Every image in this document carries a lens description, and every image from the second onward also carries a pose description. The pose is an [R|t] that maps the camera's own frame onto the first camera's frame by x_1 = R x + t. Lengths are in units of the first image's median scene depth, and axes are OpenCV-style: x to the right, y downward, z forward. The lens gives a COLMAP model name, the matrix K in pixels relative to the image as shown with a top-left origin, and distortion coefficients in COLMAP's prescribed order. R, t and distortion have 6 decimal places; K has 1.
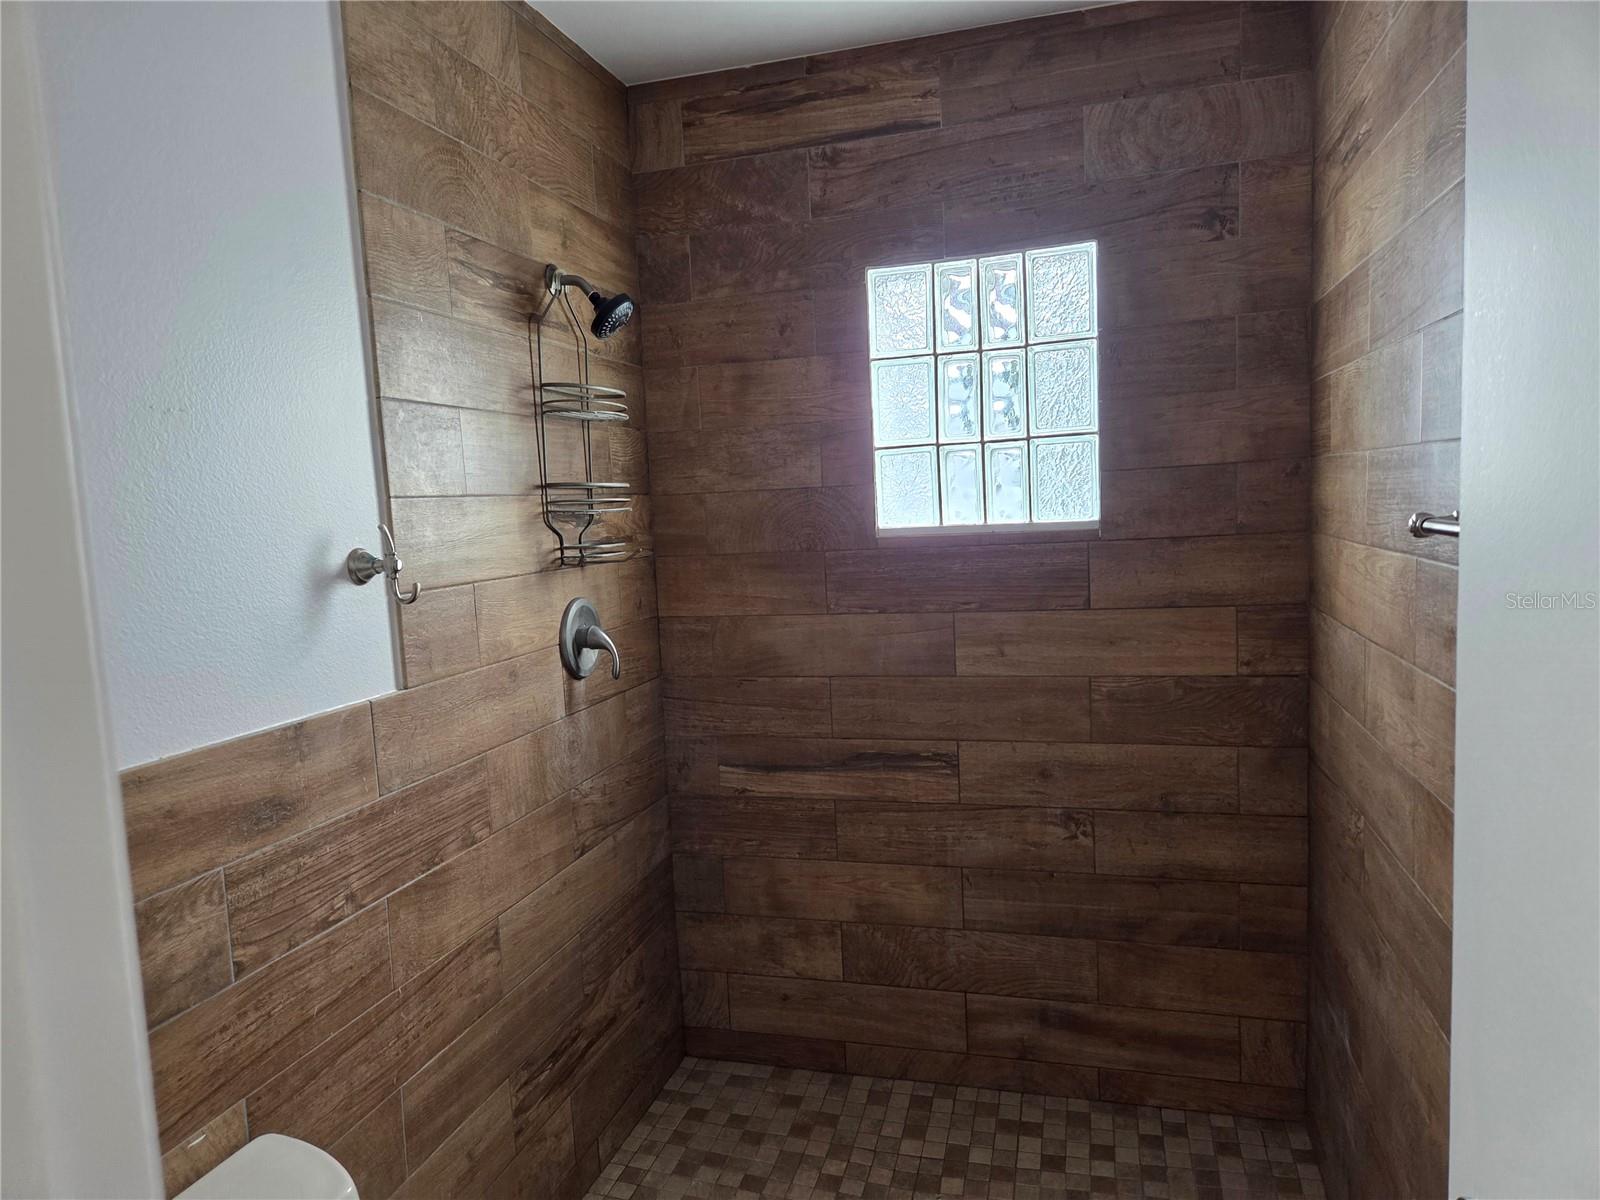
lens RADIAL K [[1053.3, 0, 800.0], [0, 1053.3, 600.0], [0, 0, 1]] dist [0.030651, -0.001069]
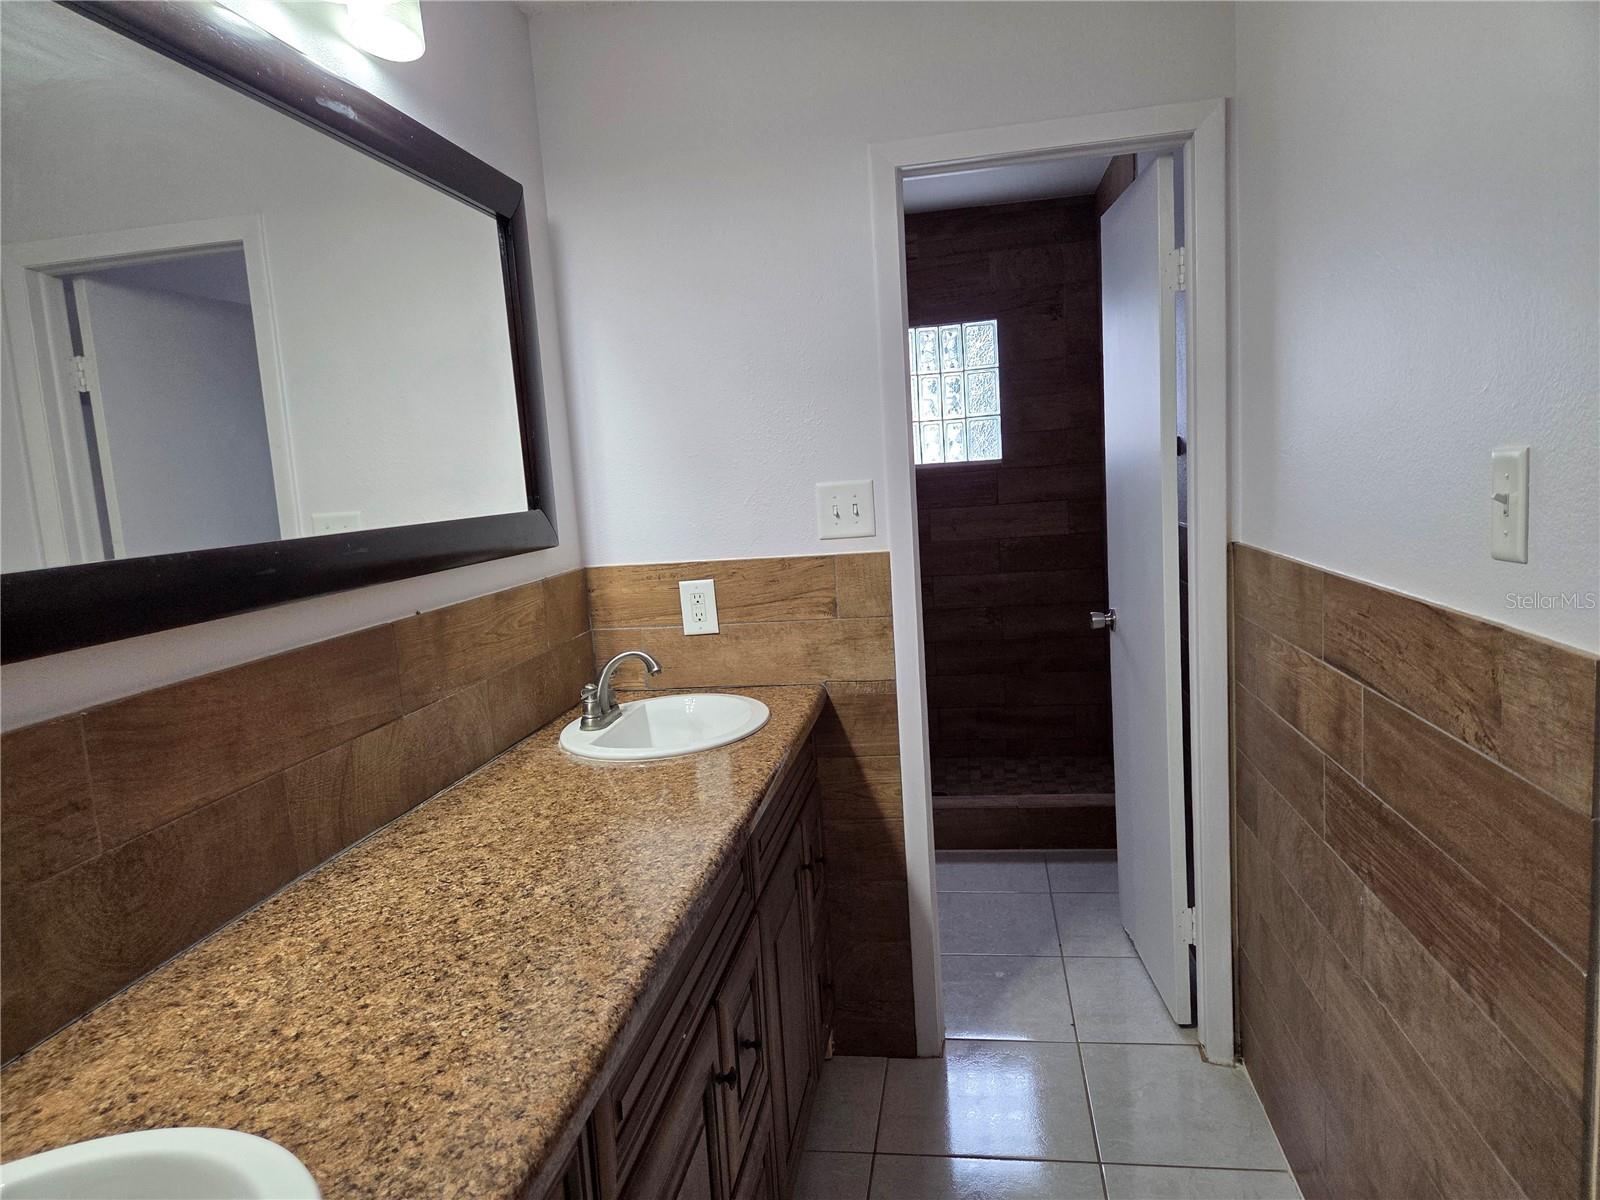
lens RADIAL K [[1053.3, 0, 800.0], [0, 1053.3, 600.0], [0, 0, 1]] dist [0.030651, -0.001069]
pose [[0.991735, -0.037623, 0.122663, -0.348619], [0.033676, 0.998851, 0.034092, 0.109624], [-0.123805, -0.029679, 0.991863, -0.937540]]
